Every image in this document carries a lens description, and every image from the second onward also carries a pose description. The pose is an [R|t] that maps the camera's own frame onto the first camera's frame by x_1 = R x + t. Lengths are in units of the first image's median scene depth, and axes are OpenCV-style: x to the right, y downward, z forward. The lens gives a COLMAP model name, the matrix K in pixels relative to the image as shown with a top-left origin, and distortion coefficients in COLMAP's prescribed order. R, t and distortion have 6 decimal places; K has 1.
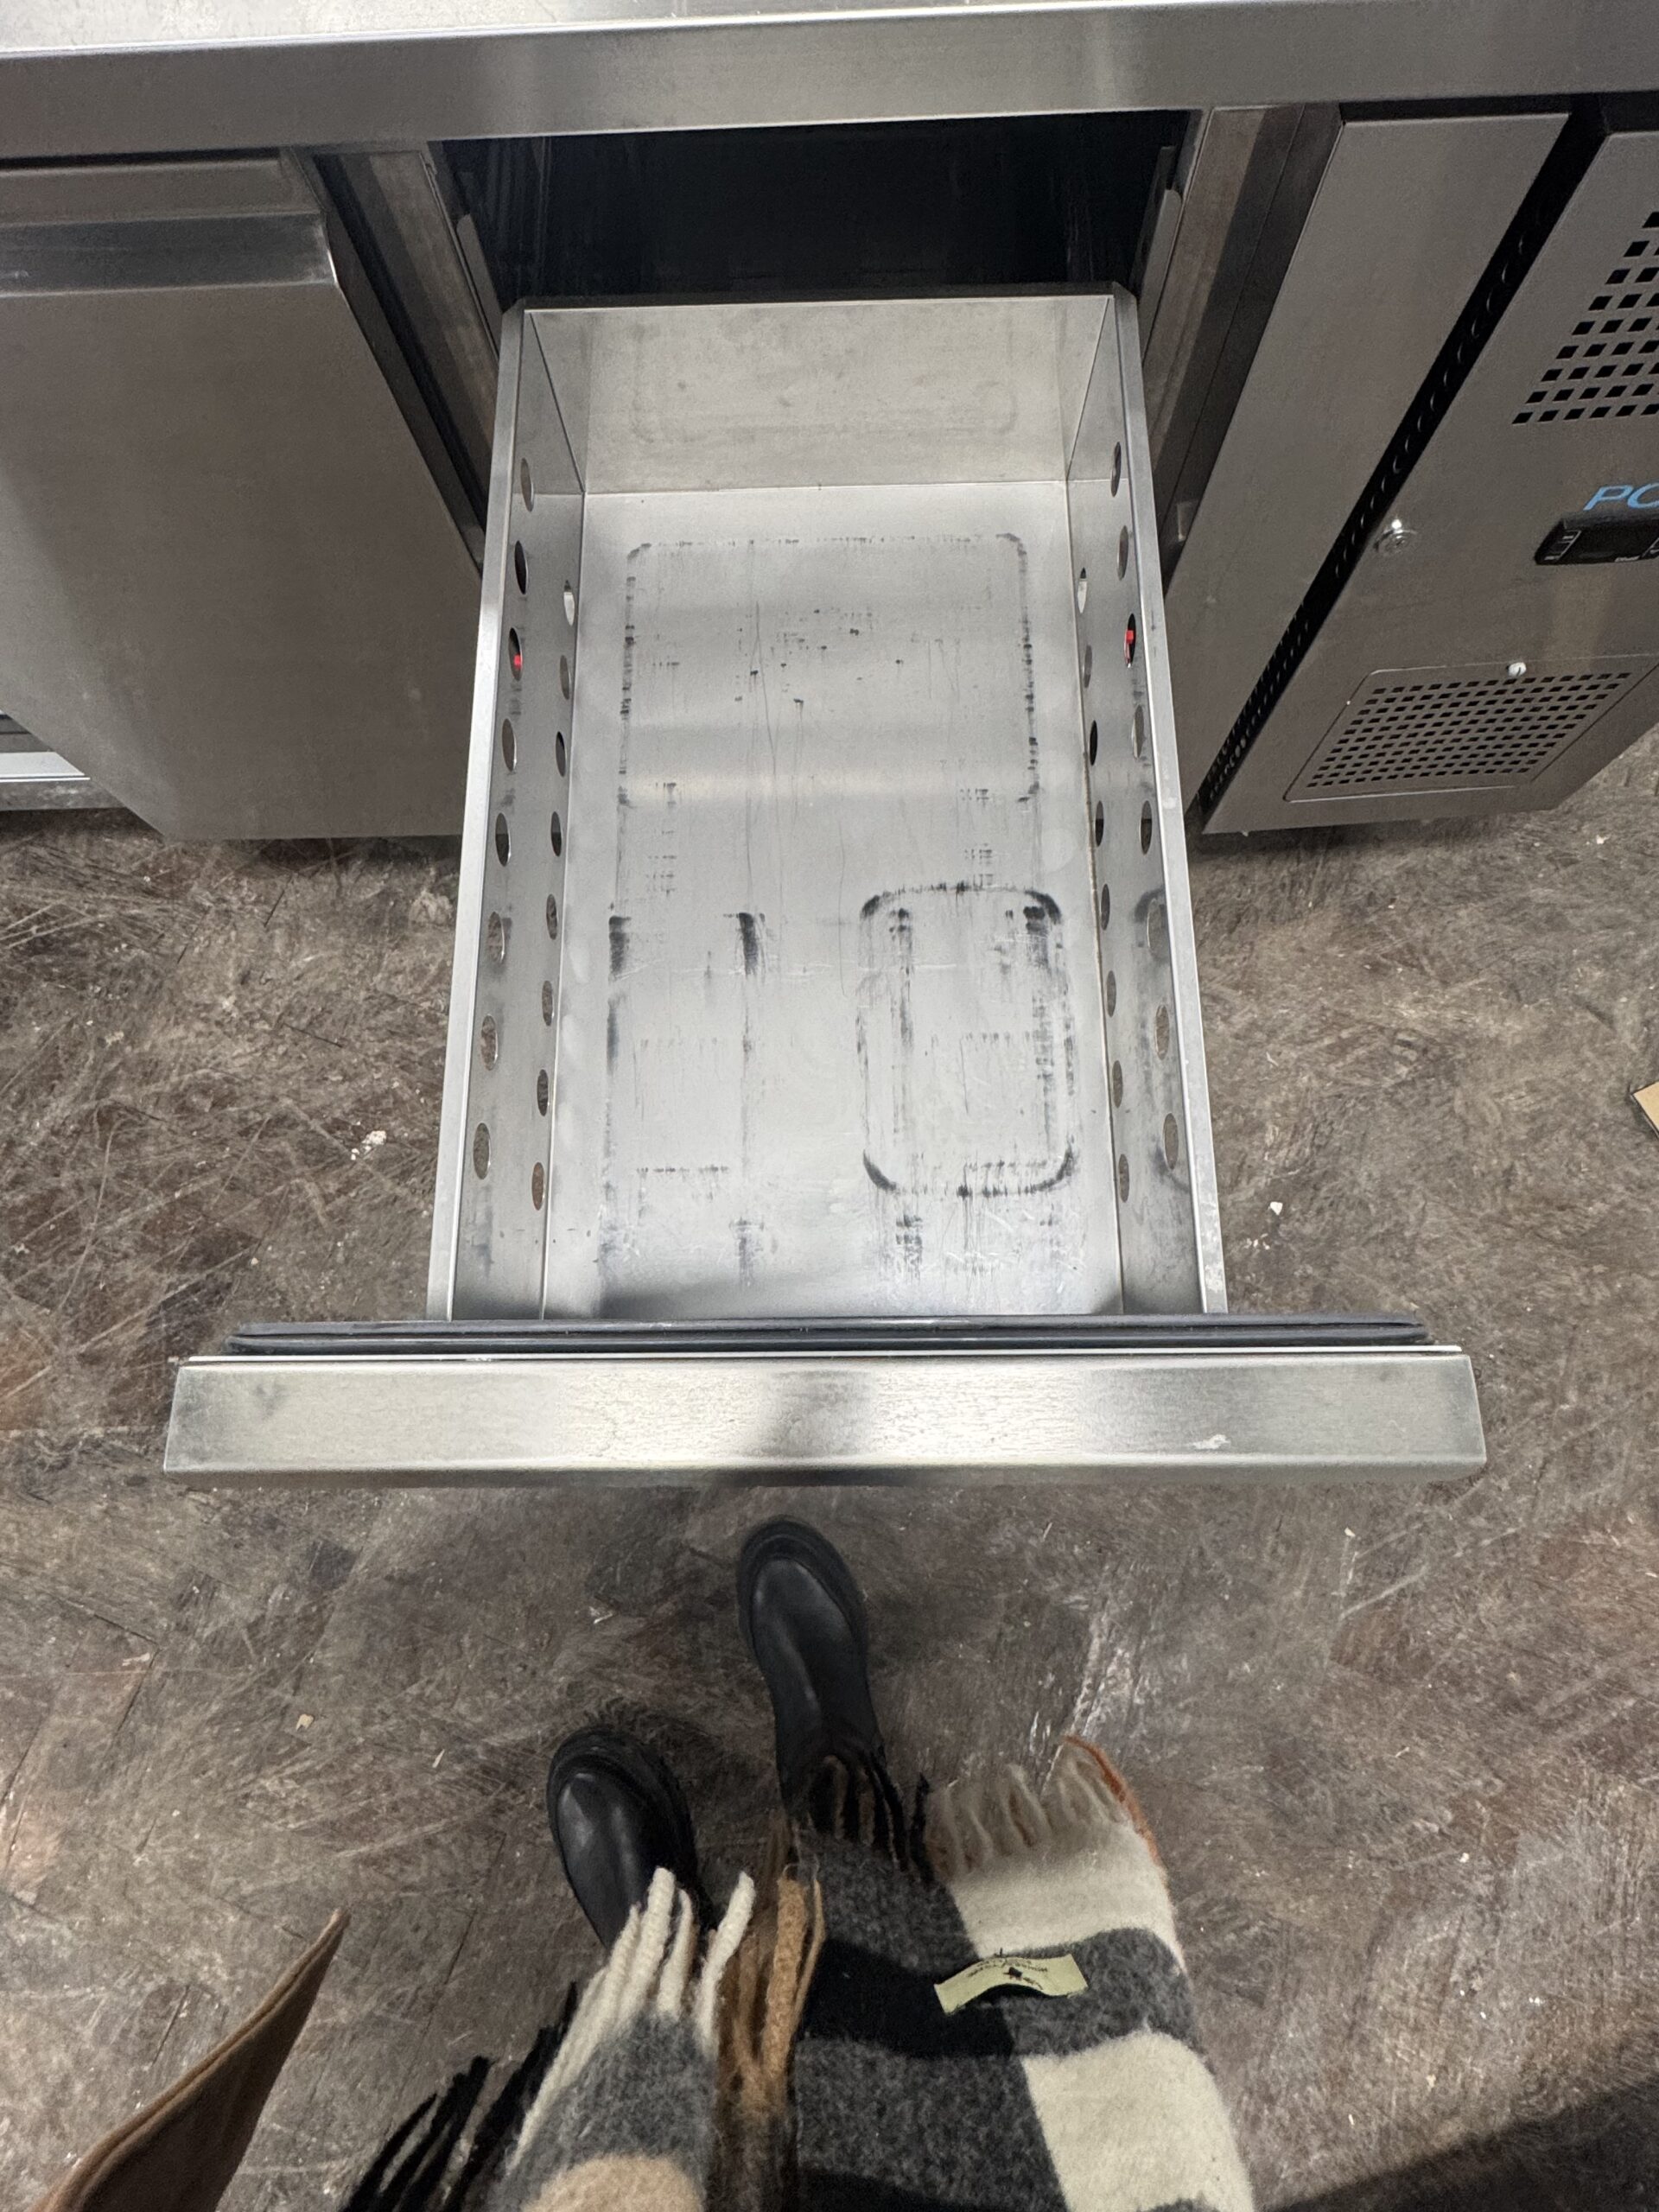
lens RADIAL K [[1167.7, 0, 831.8], [0, 1167.7, 1096.1], [0, 0, 1]] dist [-0.001799, -0.000883]
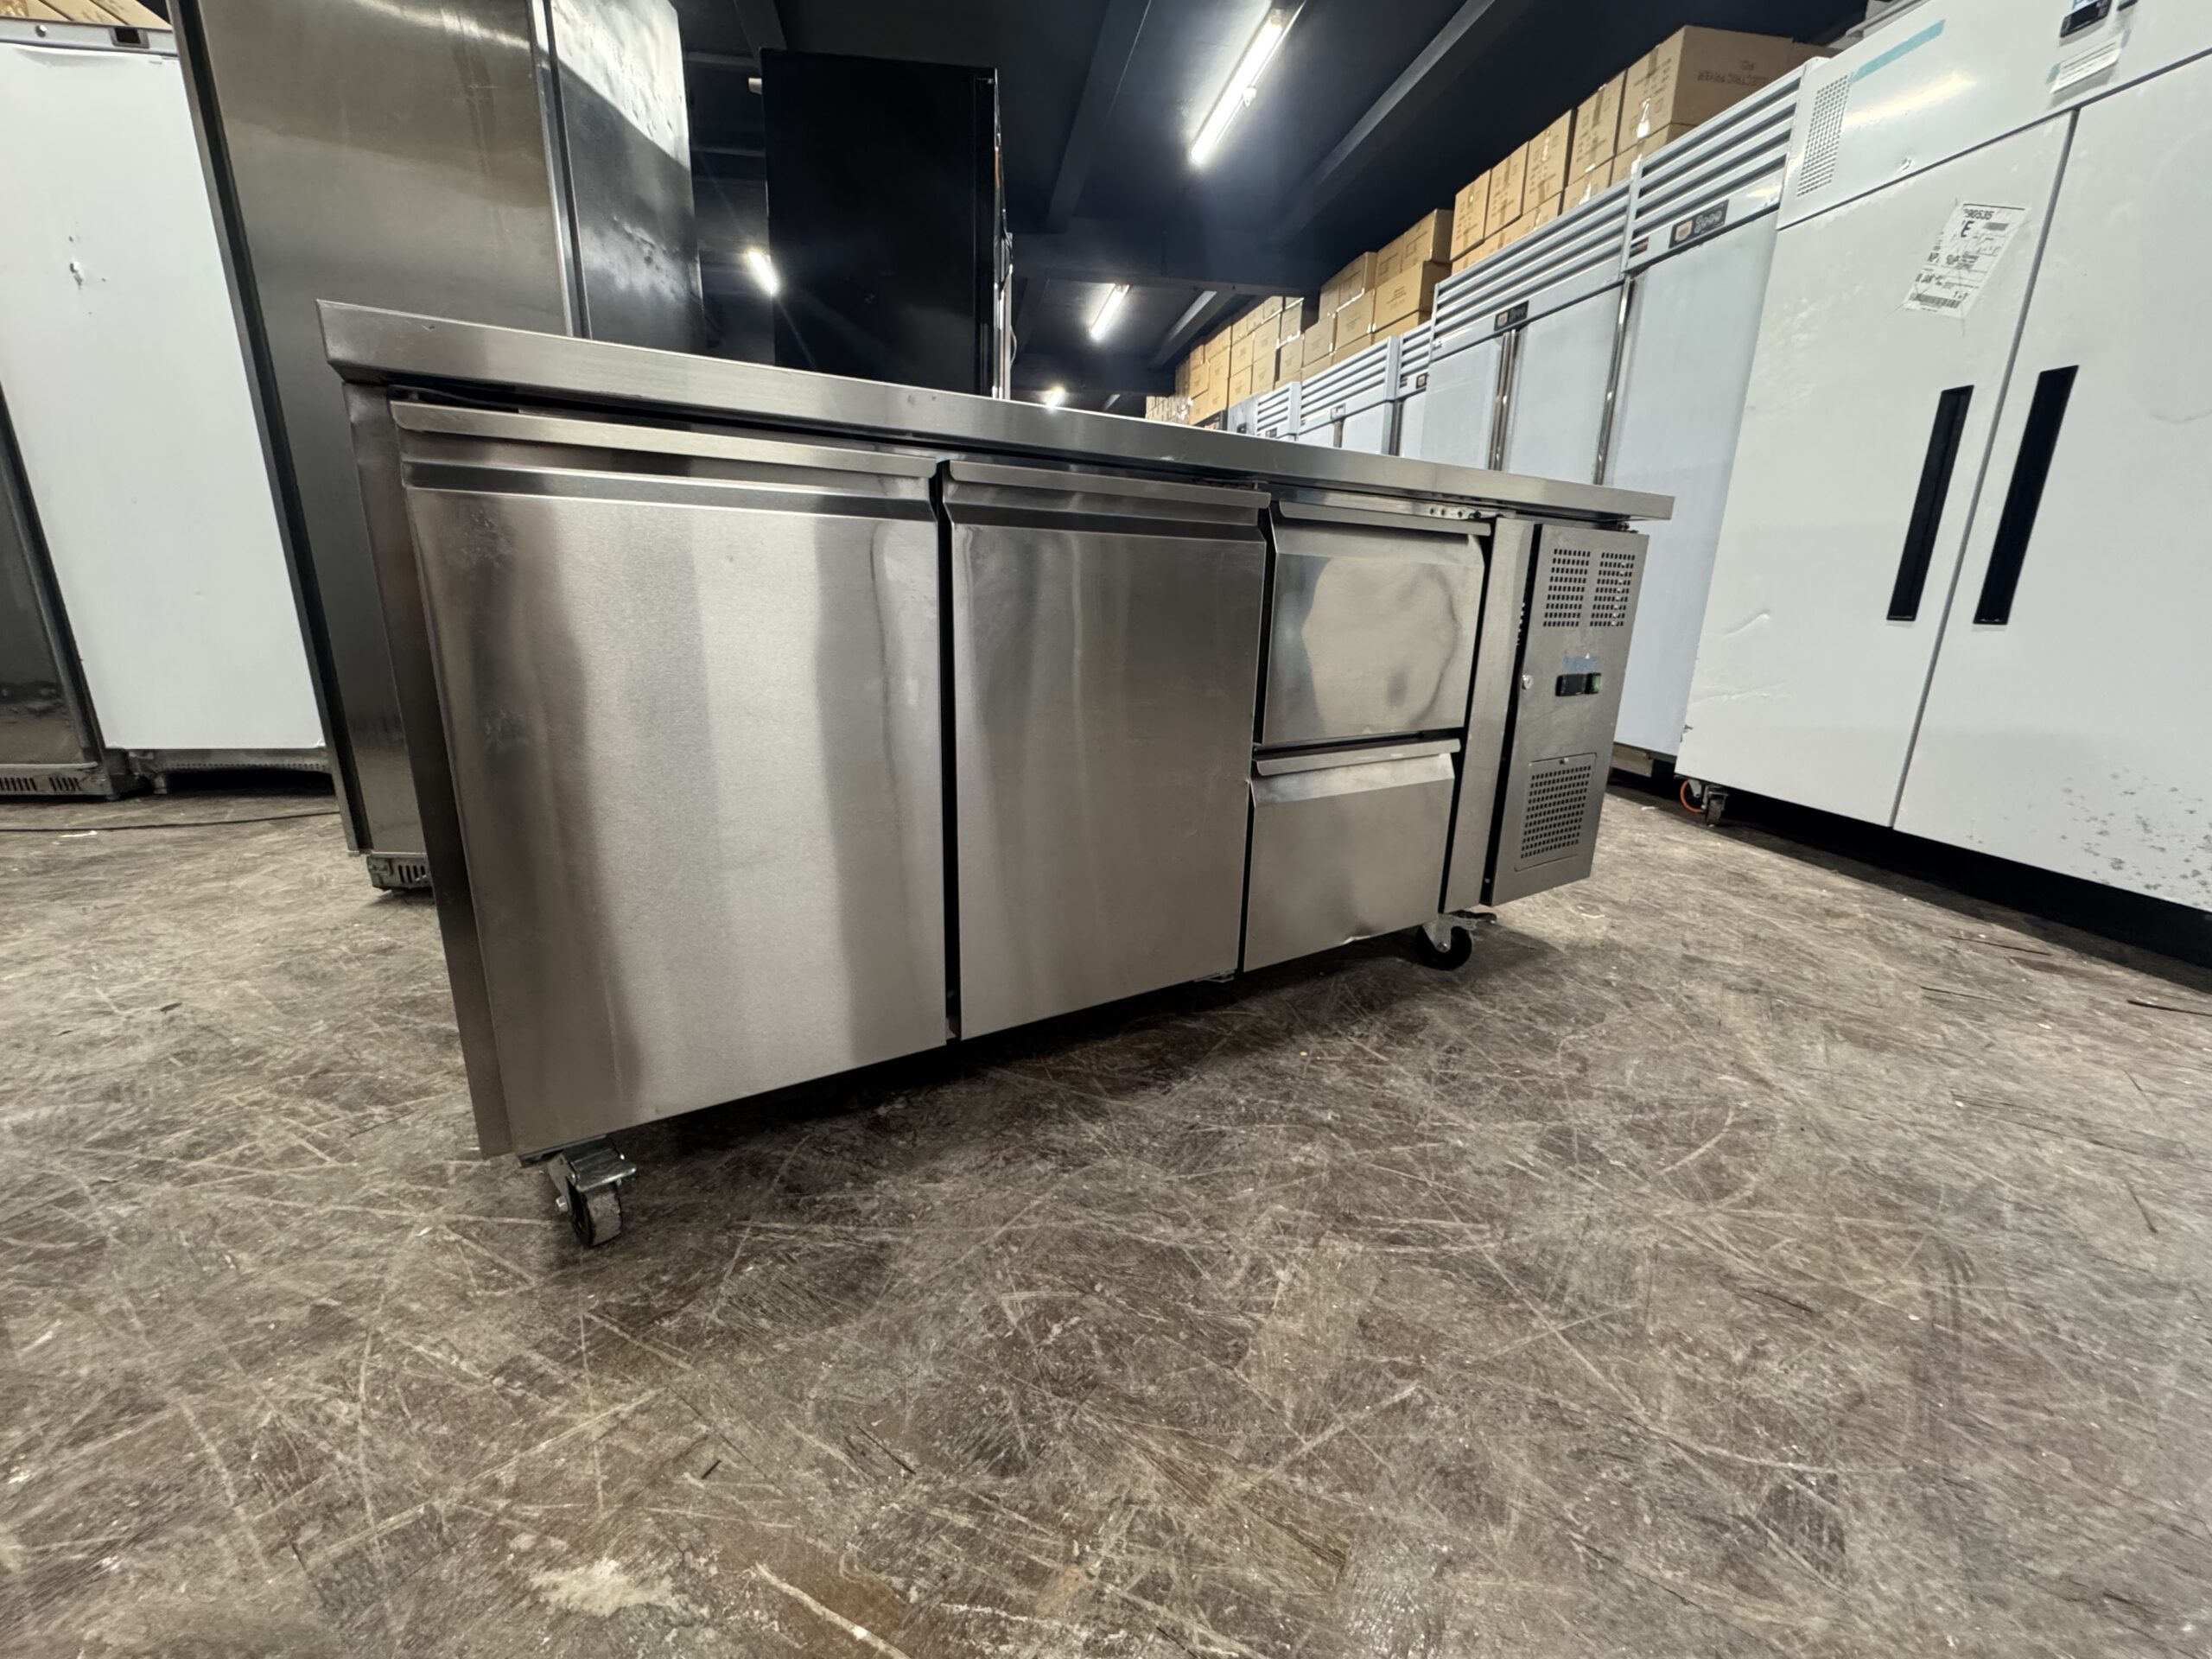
lens RADIAL K [[888.8, 0, 1106.0], [0, 888.8, 829.5], [0, 0, 1]] dist [-0.003936, 0.000890]
pose [[0.239865, -0.217769, 0.946066, -1.962573], [0.930668, 0.328900, -0.160253, -0.364145], [-0.276263, 0.918913, 0.281562, 0.583793]]
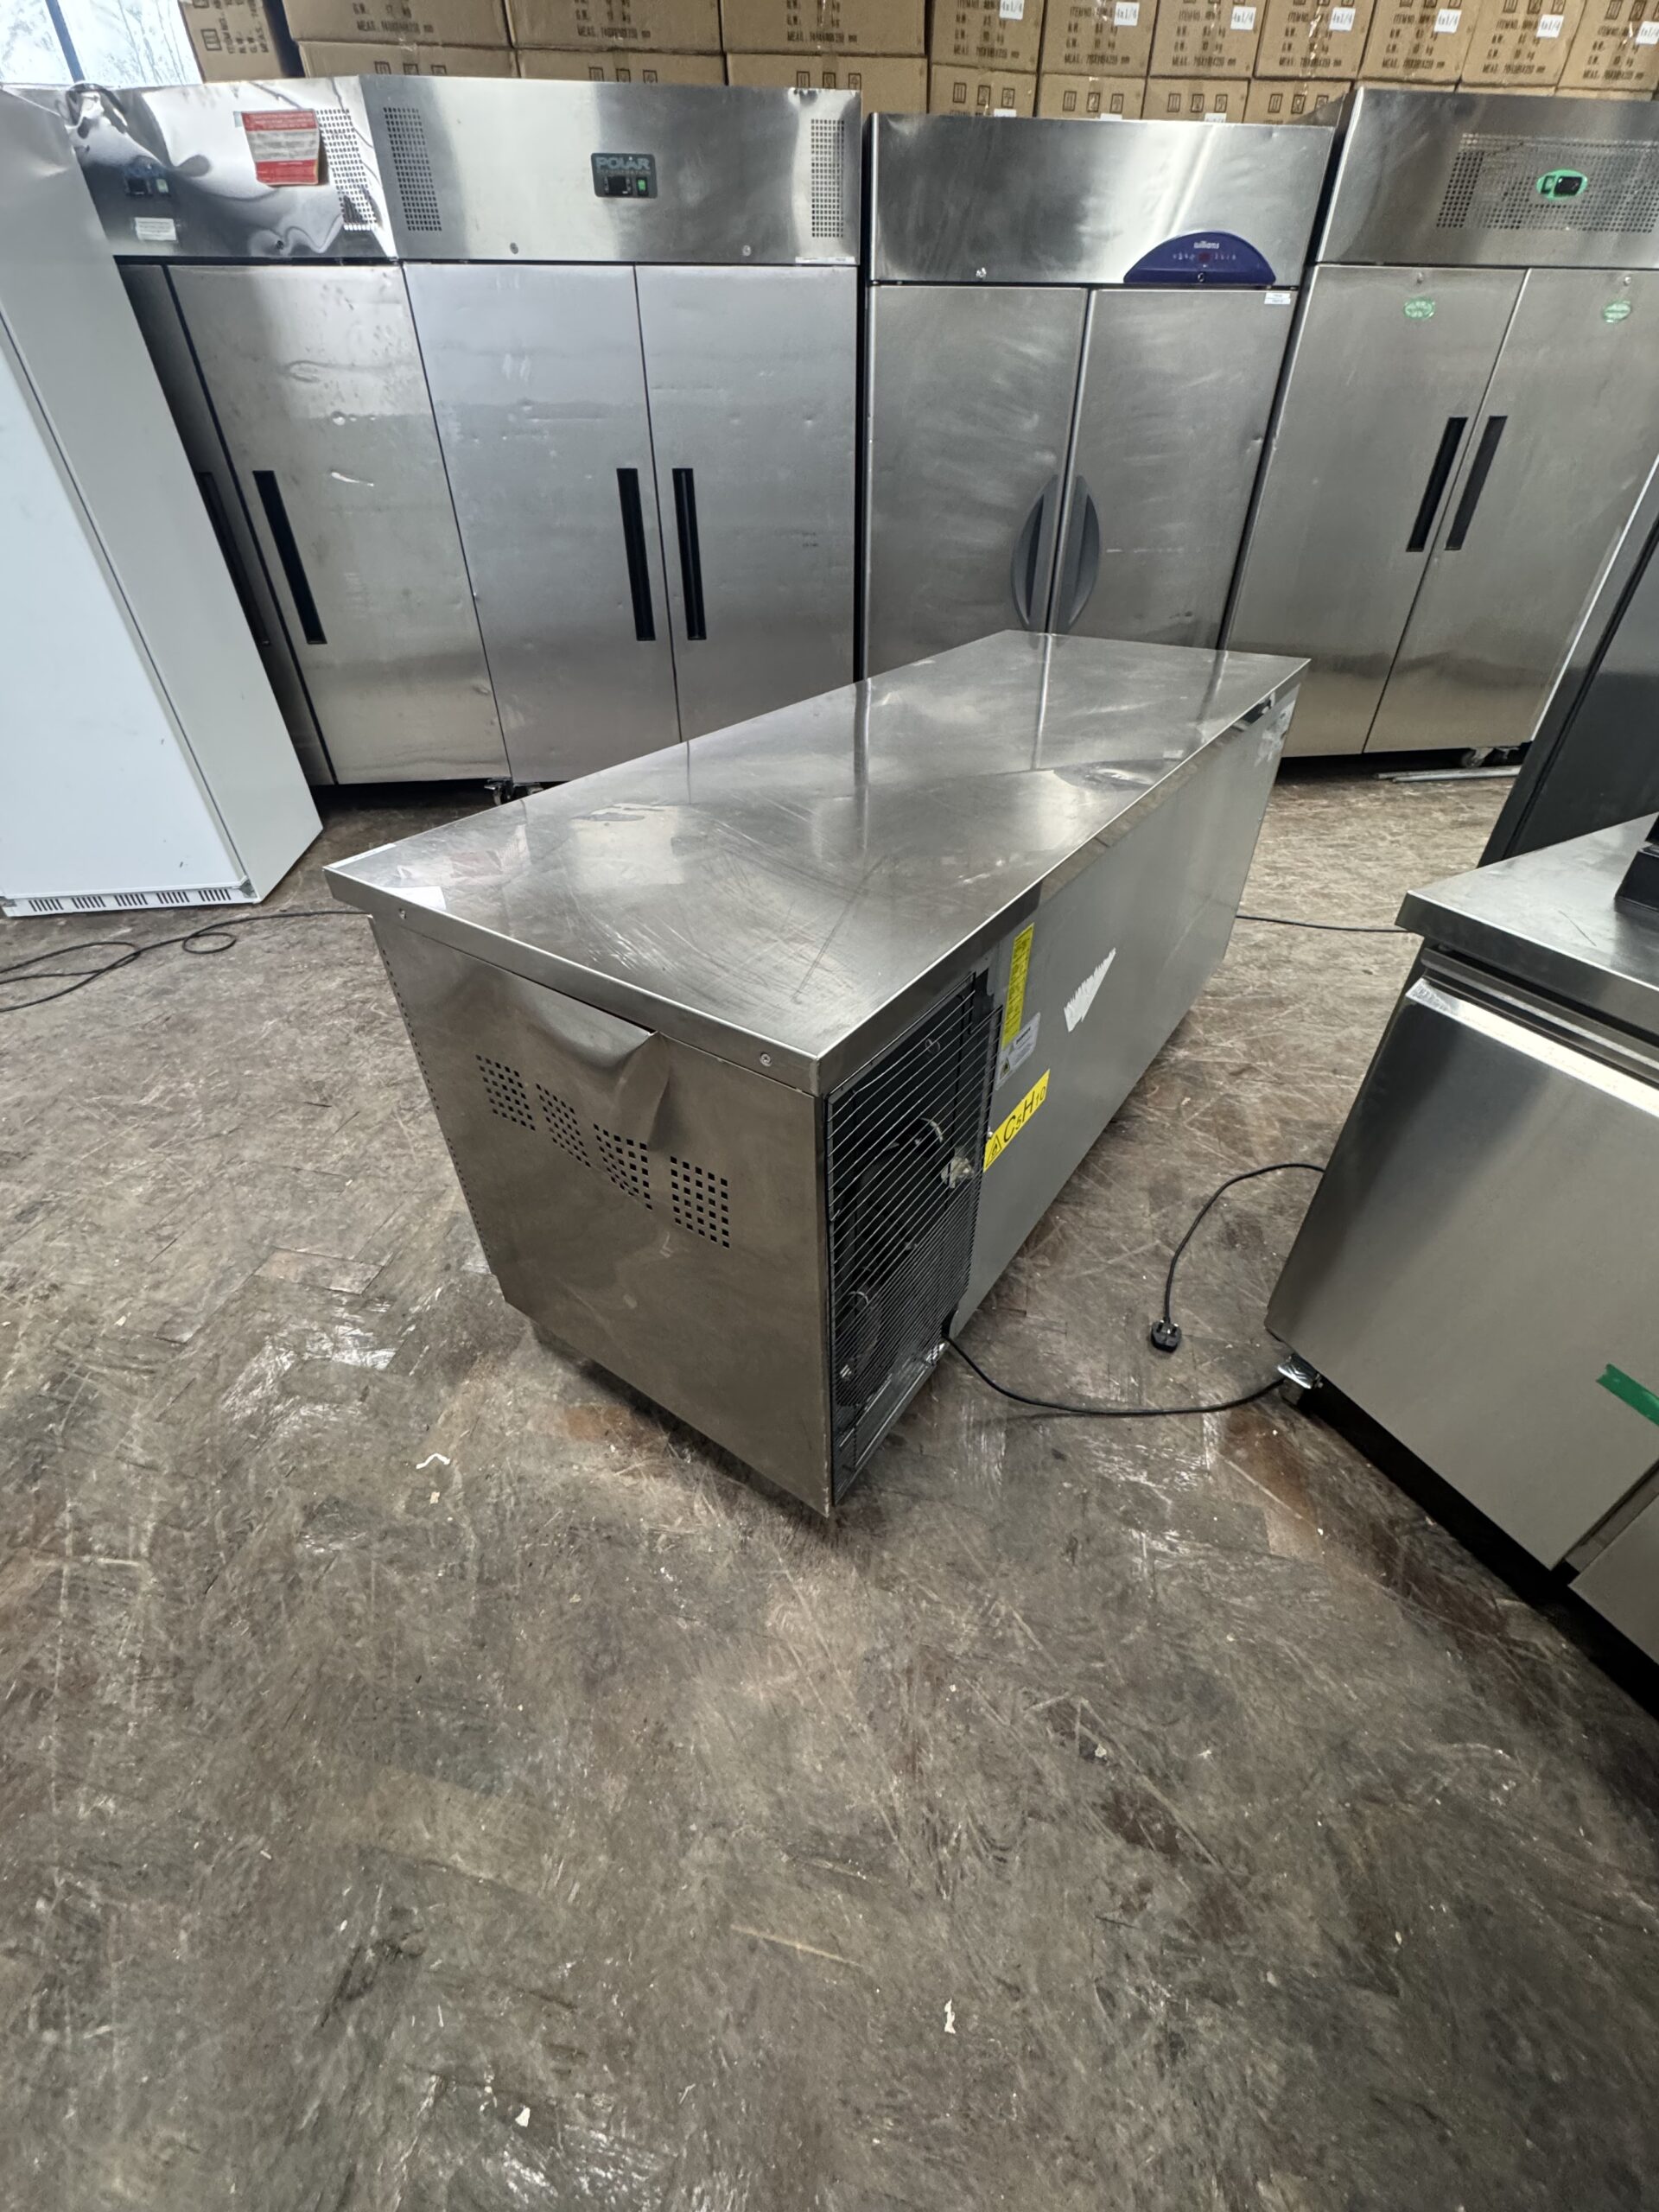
lens RADIAL K [[889.1, 0, 830.0], [0, 889.1, 1106.1], [0, 0, 1]] dist [-0.001539, -0.000087]
pose [[0.155159, 0.624371, -0.765563, 0.446515], [-0.955003, 0.293088, 0.045481, -0.402550], [0.252775, 0.724058, 0.641751, 0.011482]]
